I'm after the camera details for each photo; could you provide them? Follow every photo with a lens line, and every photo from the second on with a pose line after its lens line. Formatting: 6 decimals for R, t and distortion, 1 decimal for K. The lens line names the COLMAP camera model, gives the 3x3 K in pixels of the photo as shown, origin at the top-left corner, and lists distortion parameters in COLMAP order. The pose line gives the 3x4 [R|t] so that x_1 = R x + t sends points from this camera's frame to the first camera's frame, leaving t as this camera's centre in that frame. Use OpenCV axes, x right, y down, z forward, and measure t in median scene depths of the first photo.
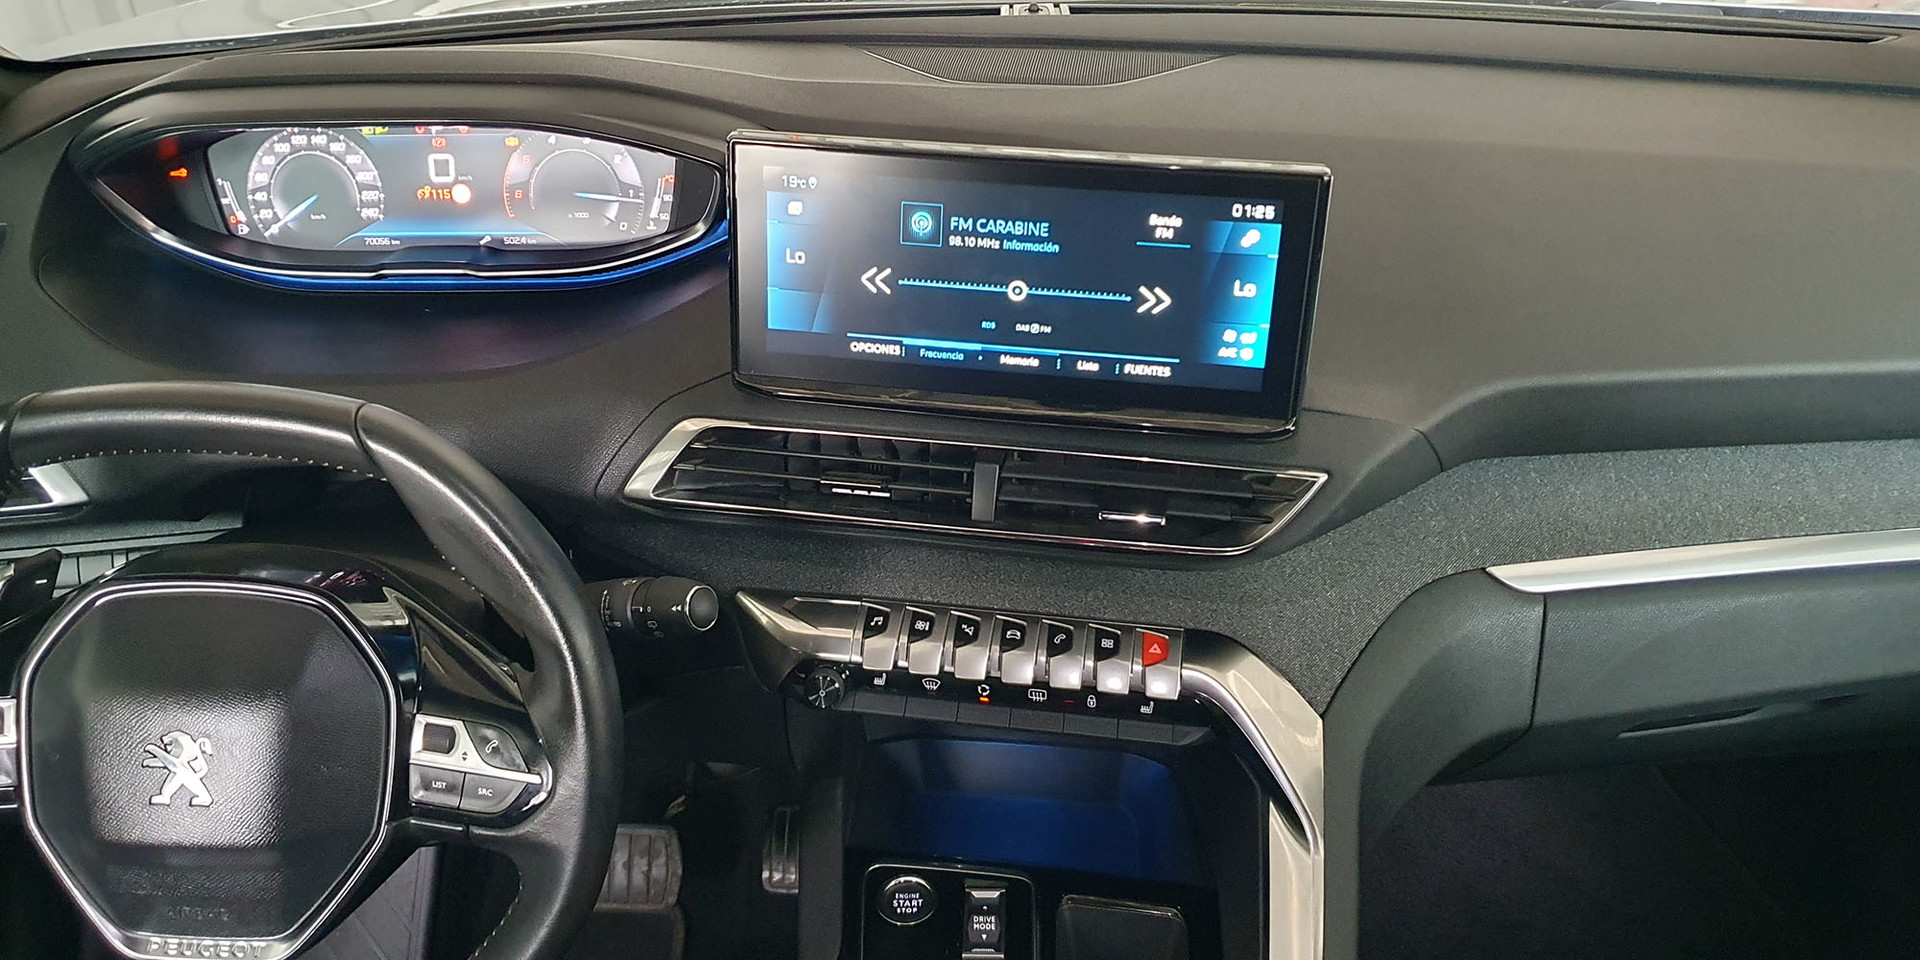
lens RADIAL K [[1518.5, 0, 963.3], [0, 1518.5, 502.0], [0, 0, 1]] dist [0.071890, -0.157505]
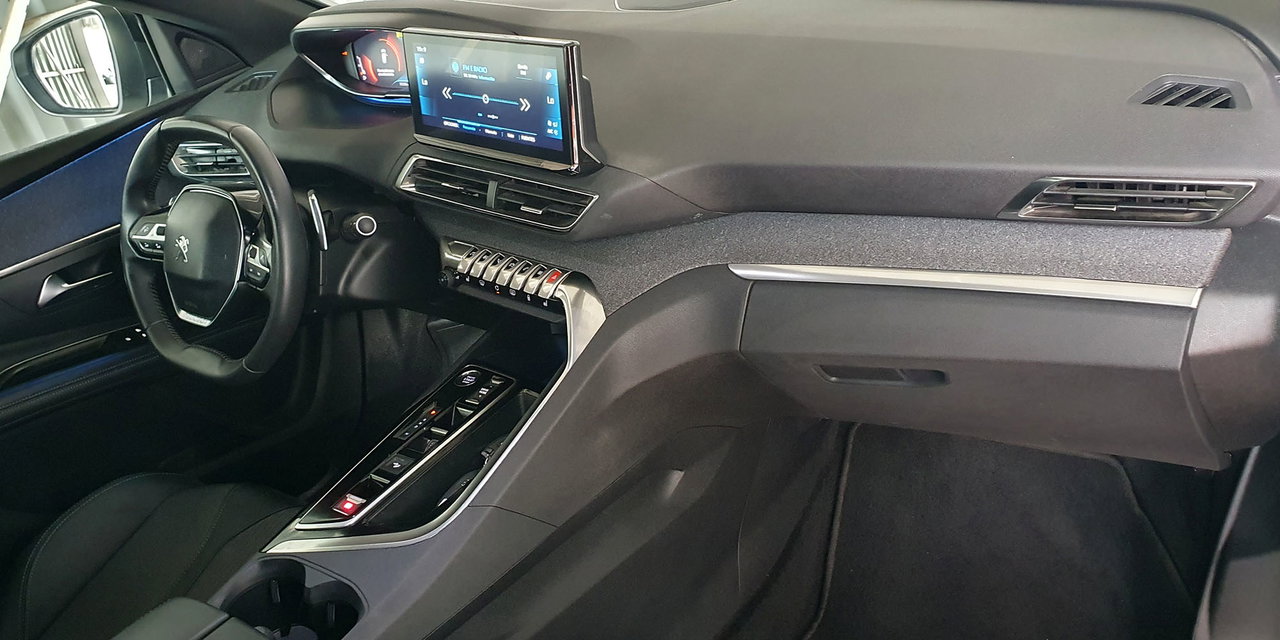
lens RADIAL K [[1036.2, 0, 640.0], [0, 1036.2, 320.0], [0, 0, 1]] dist [0.280860, -0.171210]
pose [[0.808138, 0.146324, -0.570528, 1.119888], [-0.156710, 0.987152, 0.031201, 0.096385], [0.567763, 0.064192, 0.820685, -0.126252]]
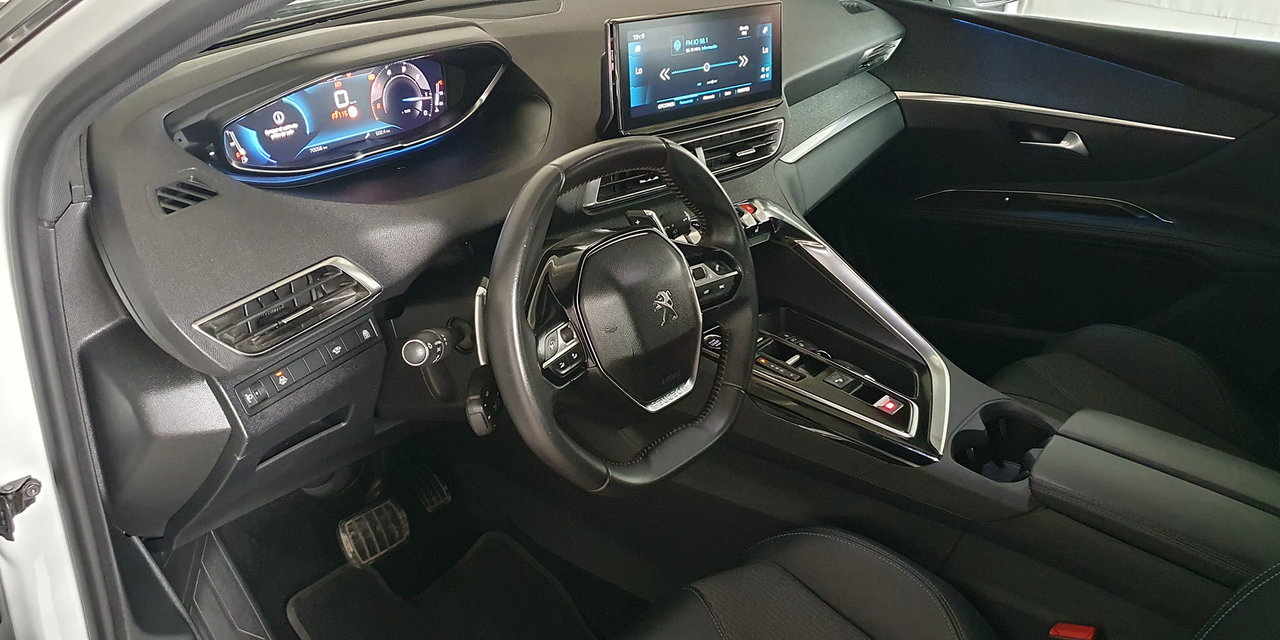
lens RADIAL K [[1012.3, 0, 642.2], [0, 1012.3, 334.7], [0, 0, 1]] dist [0.071890, -0.157505]
pose [[0.613768, -0.344001, 0.710599, -1.305432], [0.374862, 0.919128, 0.121170, 0.020259], [-0.694815, 0.192006, 0.693085, 0.011435]]
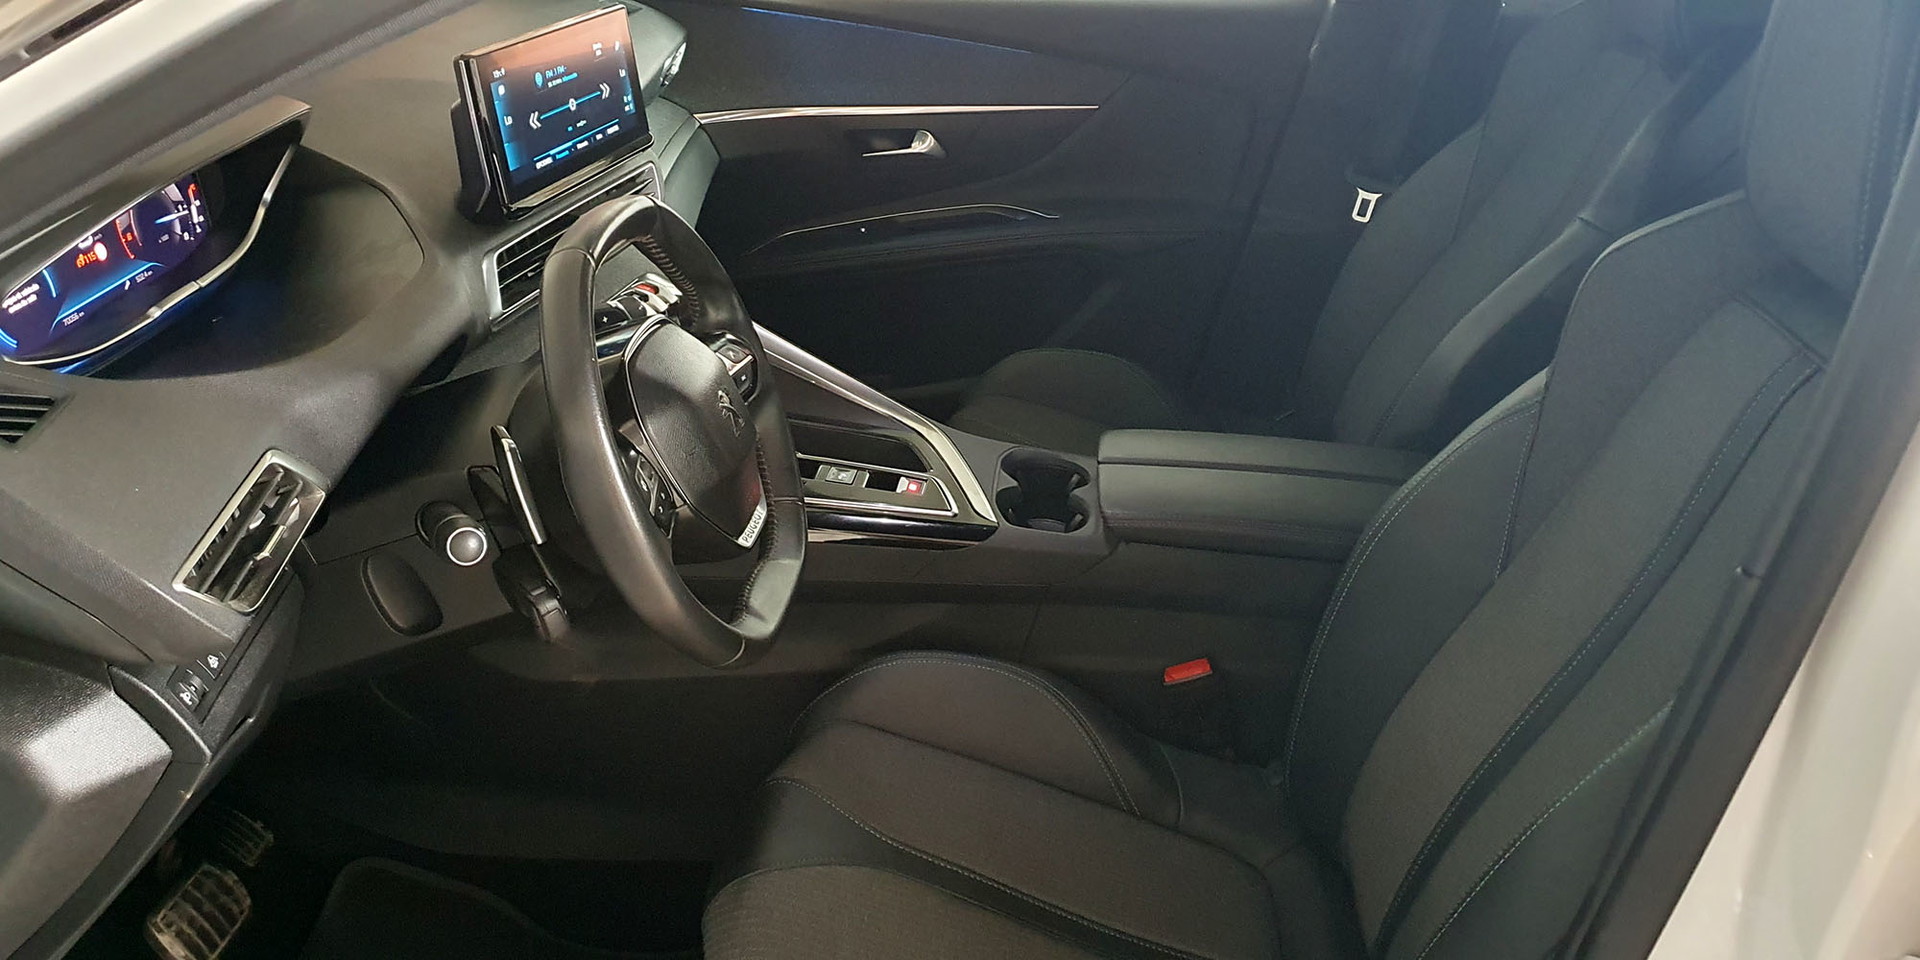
lens RADIAL K [[1486.4, 0, 897.4], [0, 1486.4, 507.6], [0, 0, 1]] dist [0.056238, -0.148108]
pose [[0.106901, -0.453064, 0.885045, -1.633930], [0.505403, 0.791329, 0.344044, -0.168685], [-0.856236, 0.410526, 0.313573, 0.306666]]
